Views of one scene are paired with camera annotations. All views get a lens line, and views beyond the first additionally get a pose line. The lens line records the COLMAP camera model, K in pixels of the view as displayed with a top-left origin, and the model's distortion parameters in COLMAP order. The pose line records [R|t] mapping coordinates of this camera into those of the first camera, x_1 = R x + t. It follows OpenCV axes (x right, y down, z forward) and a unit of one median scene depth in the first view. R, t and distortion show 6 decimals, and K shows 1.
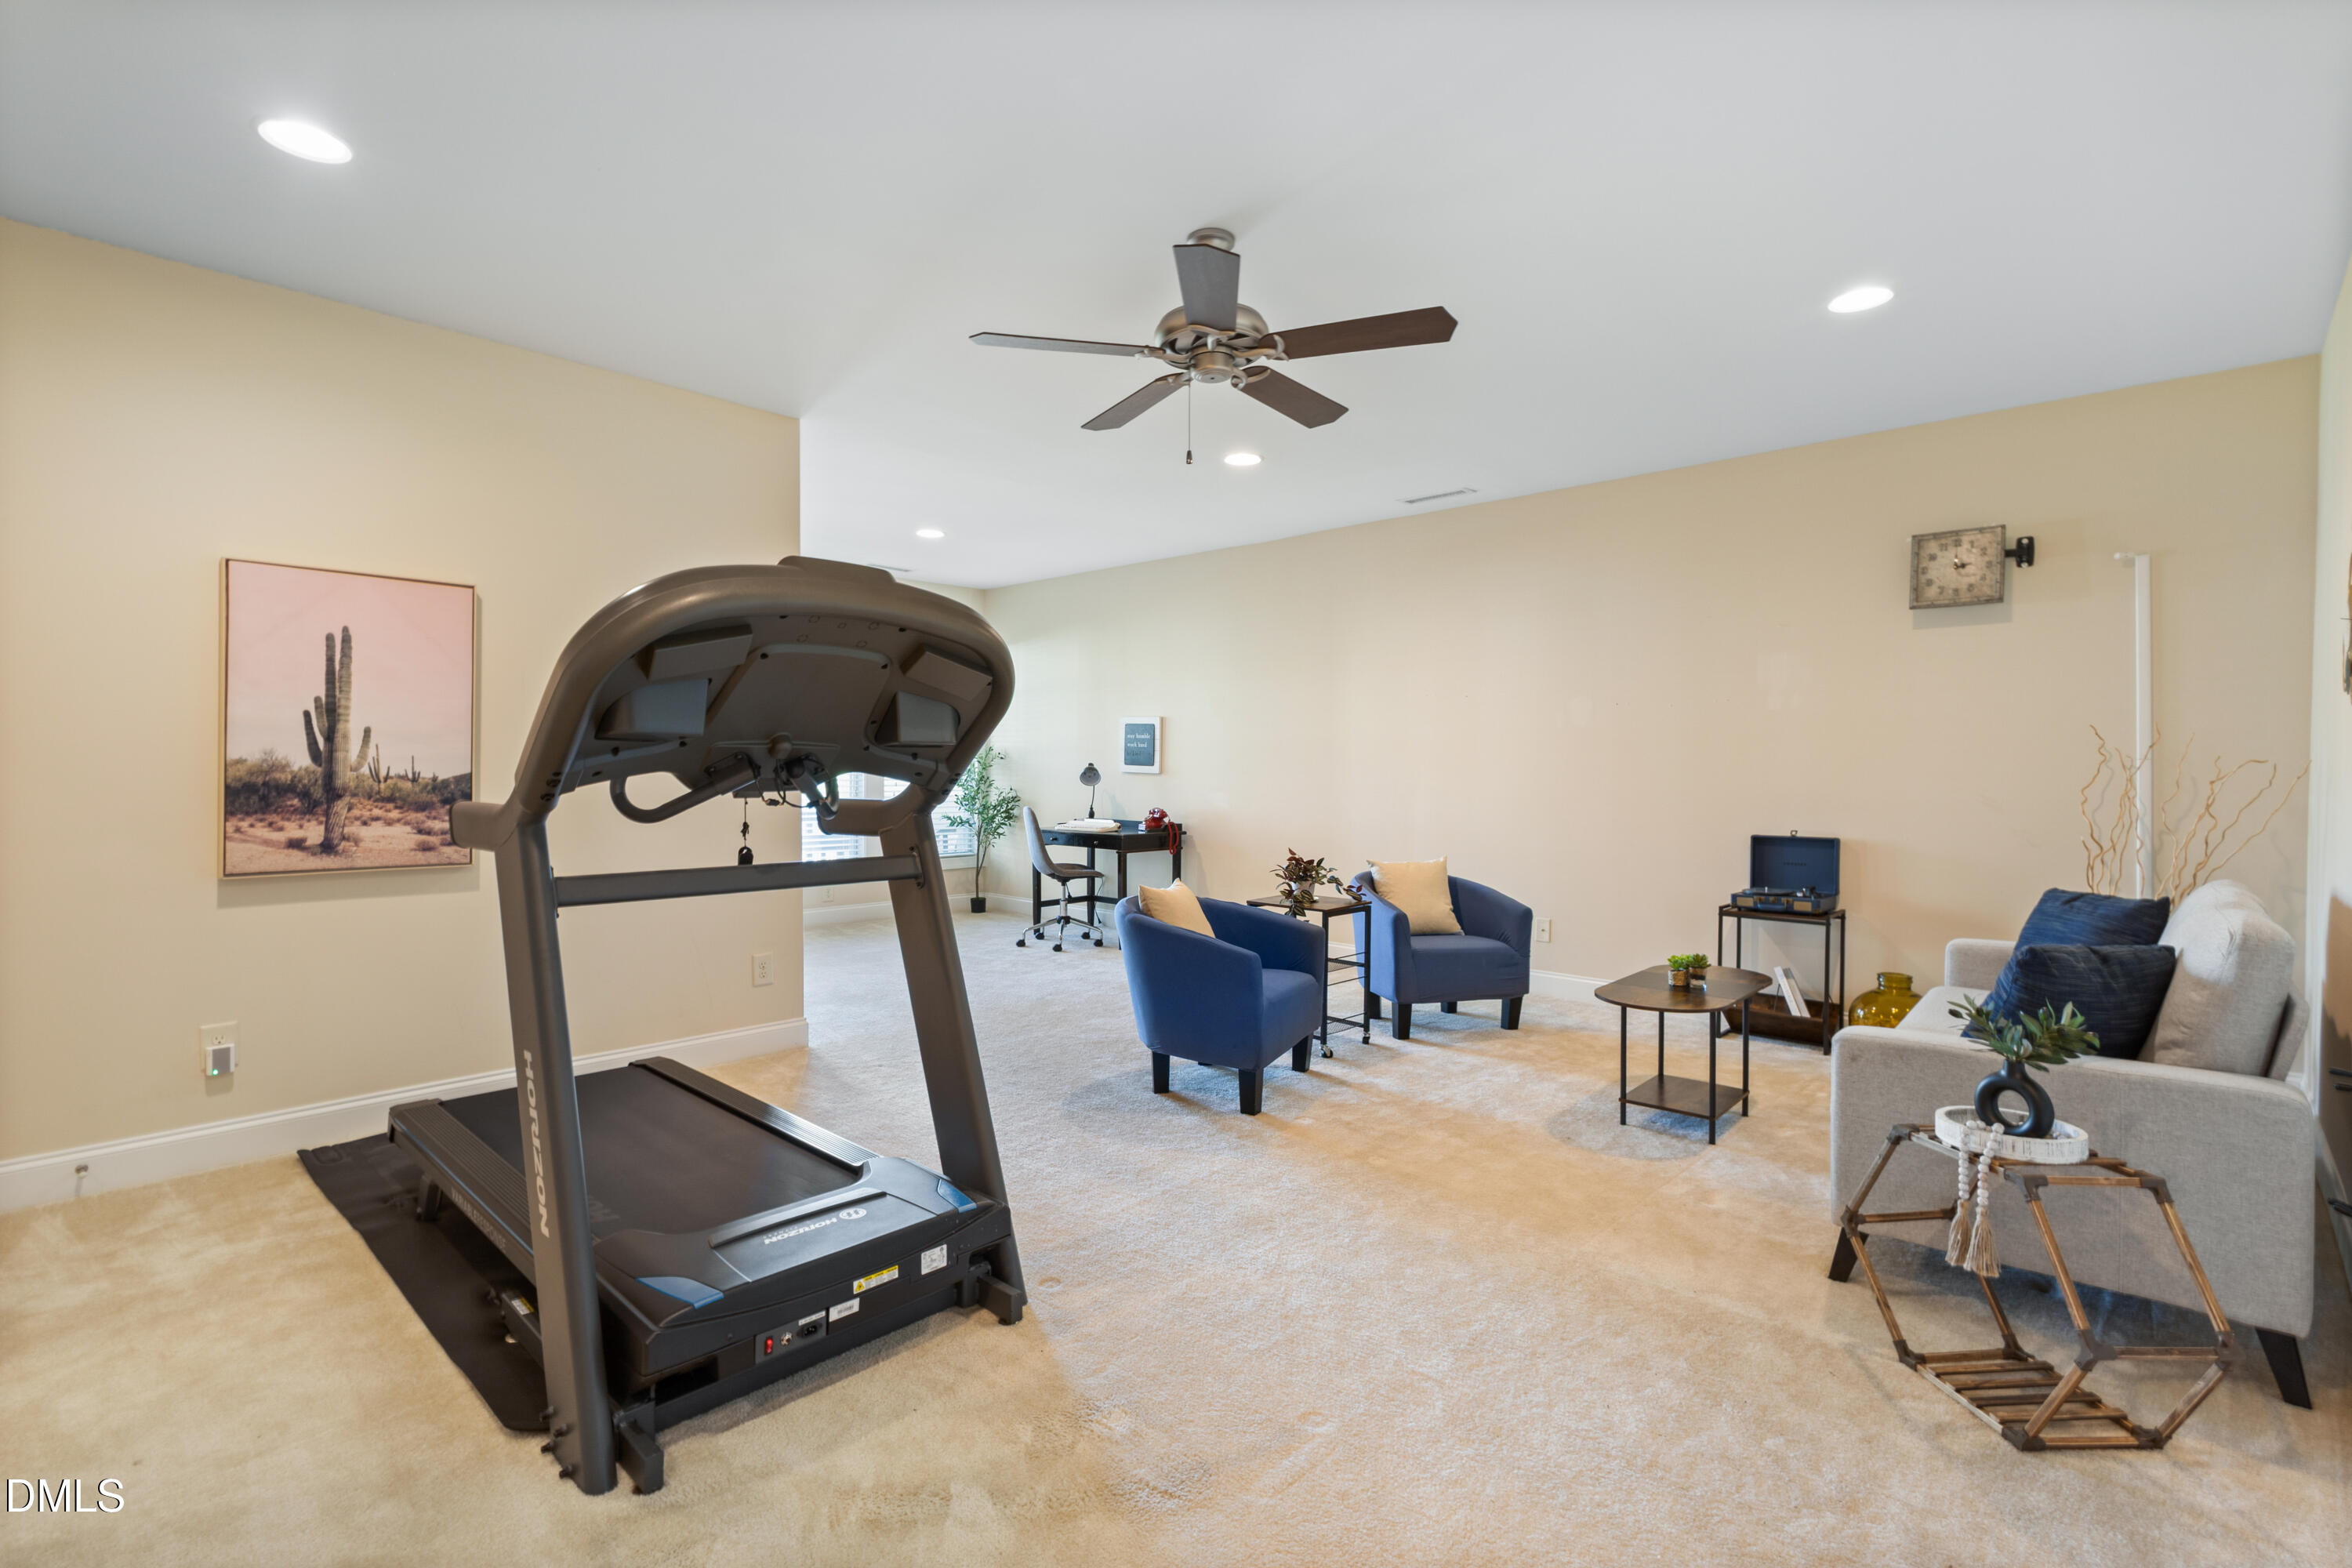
lens RADIAL K [[1071.2, 0, 1180.0], [0, 1071.2, 777.9], [0, 0, 1]] dist [0.004960, 0.000763]
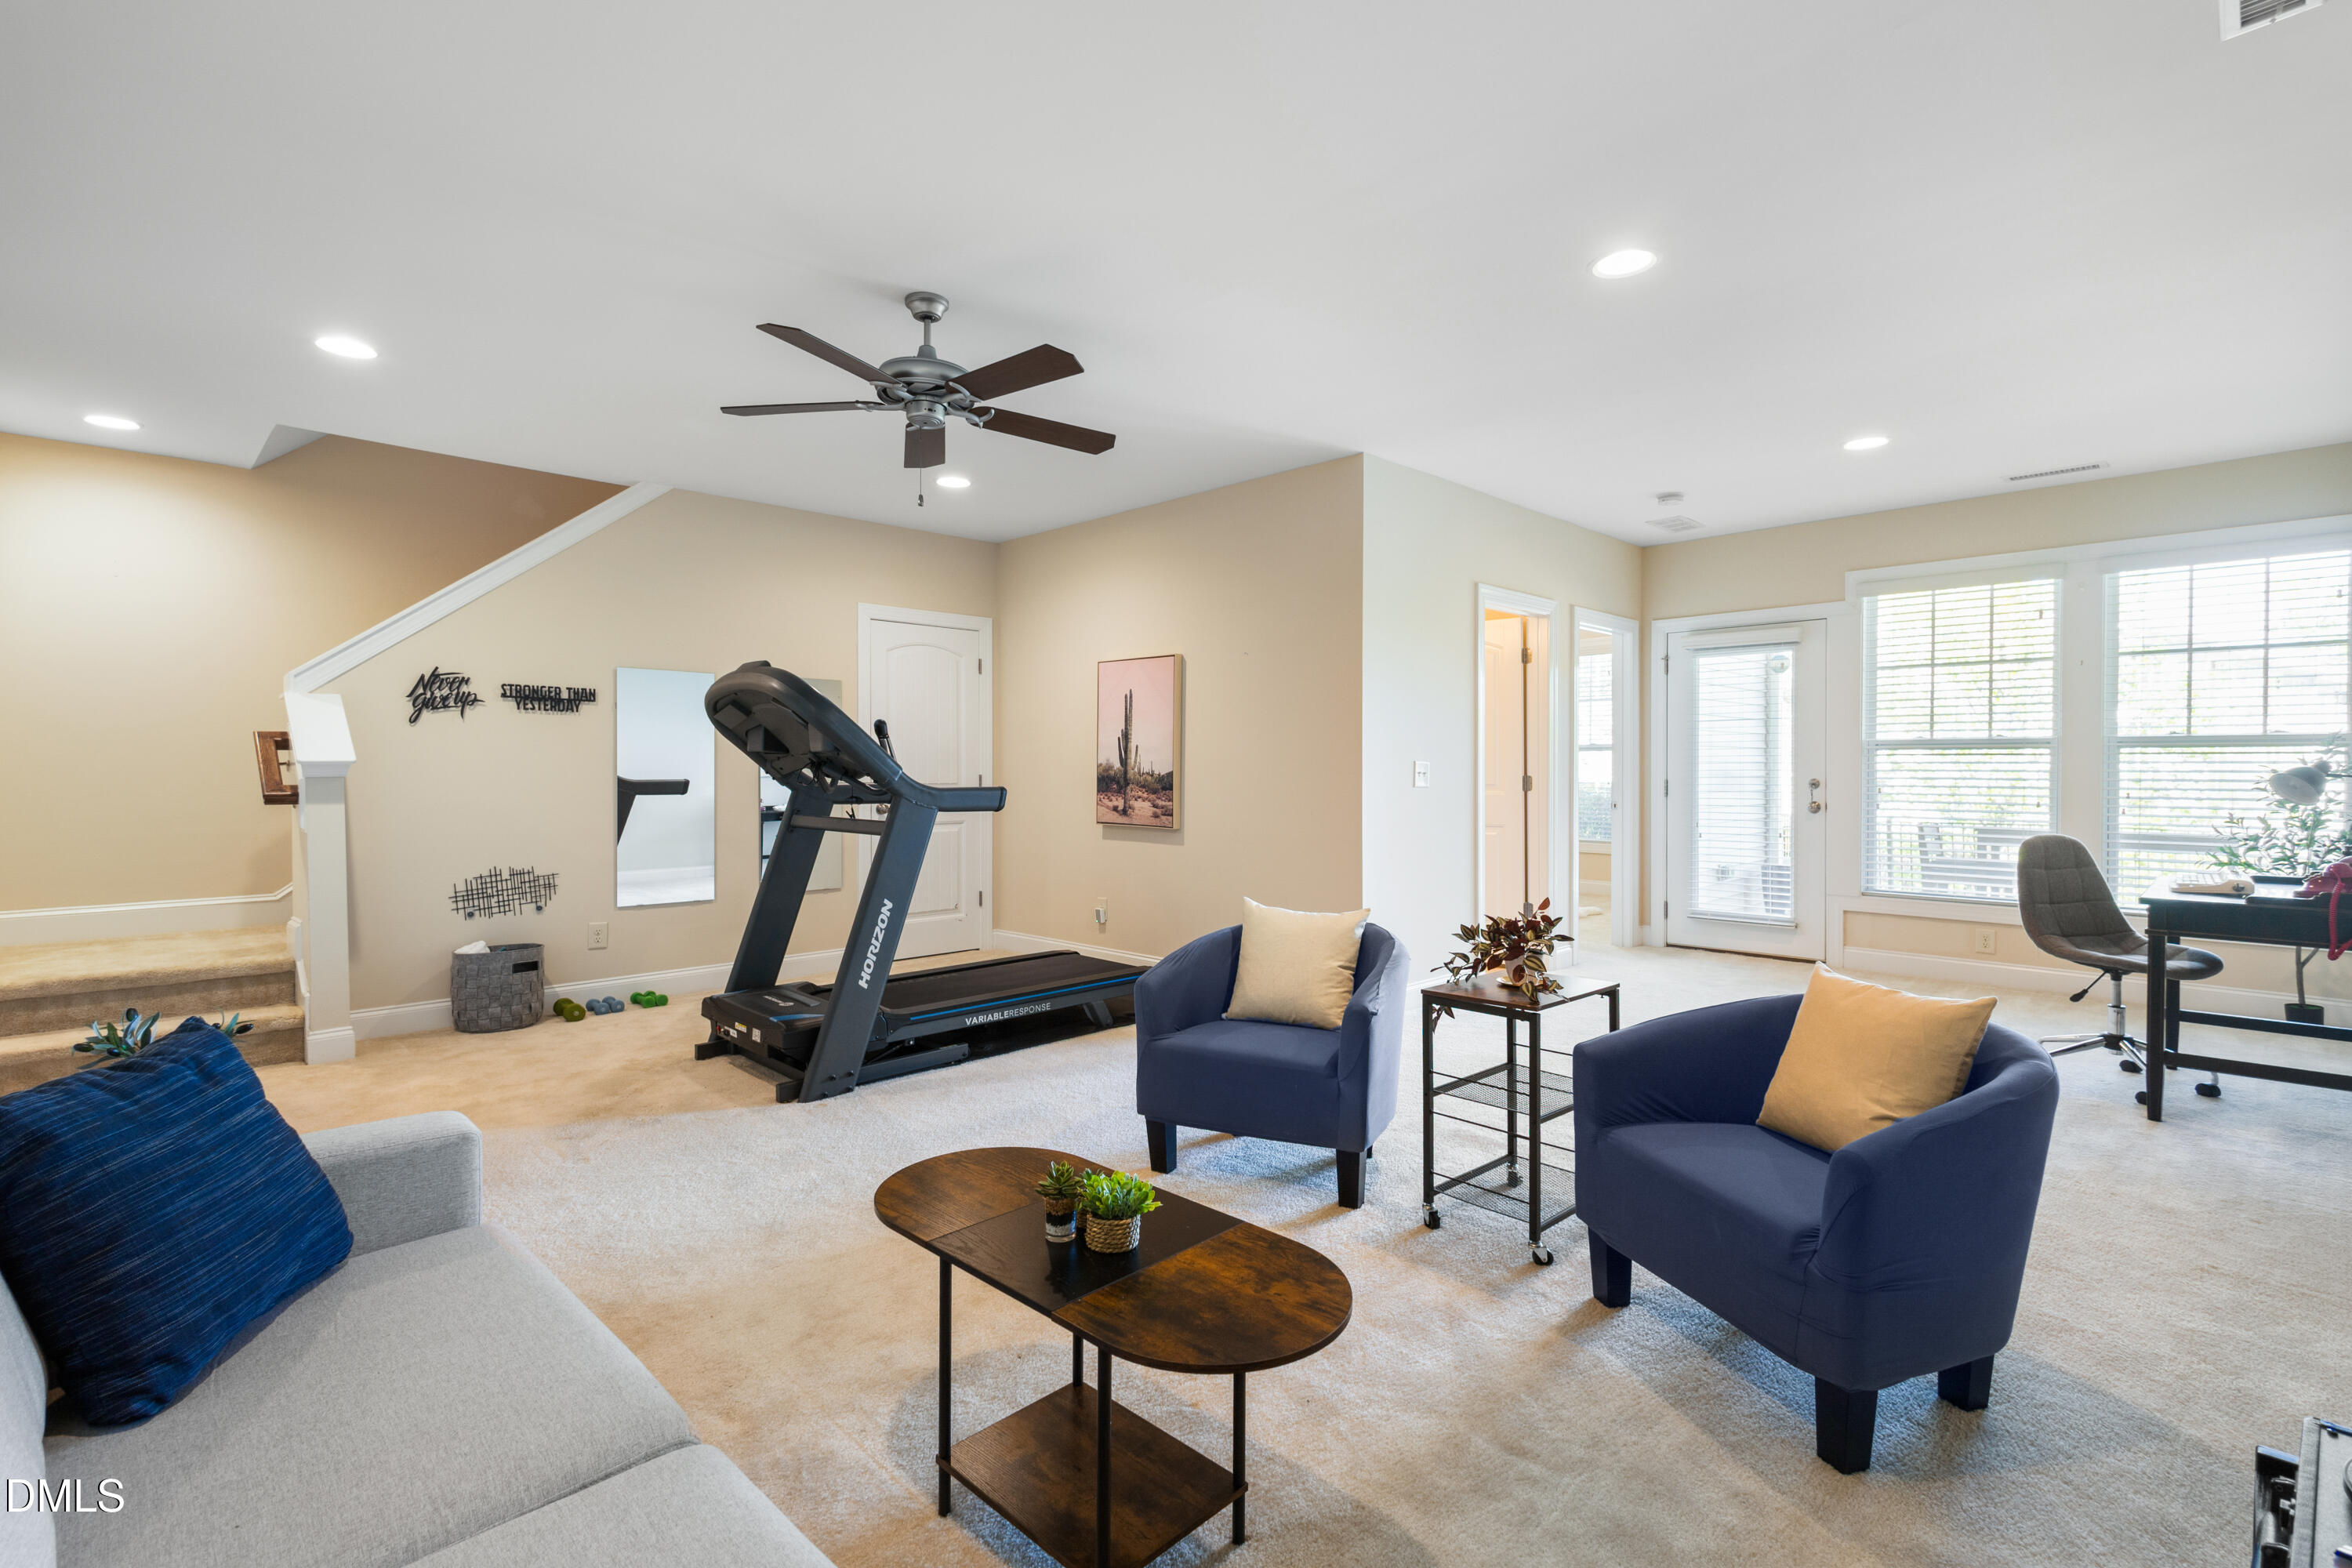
lens RADIAL K [[1071.2, 0, 1181.0], [0, 1071.2, 779.1], [0, 0, 1]] dist [0.004960, 0.000763]
pose [[-0.050369, 0.006727, -0.998708, 1.011023], [-0.009369, 0.999930, 0.007208, -0.004595], [0.998687, 0.009720, -0.050302, 1.179585]]
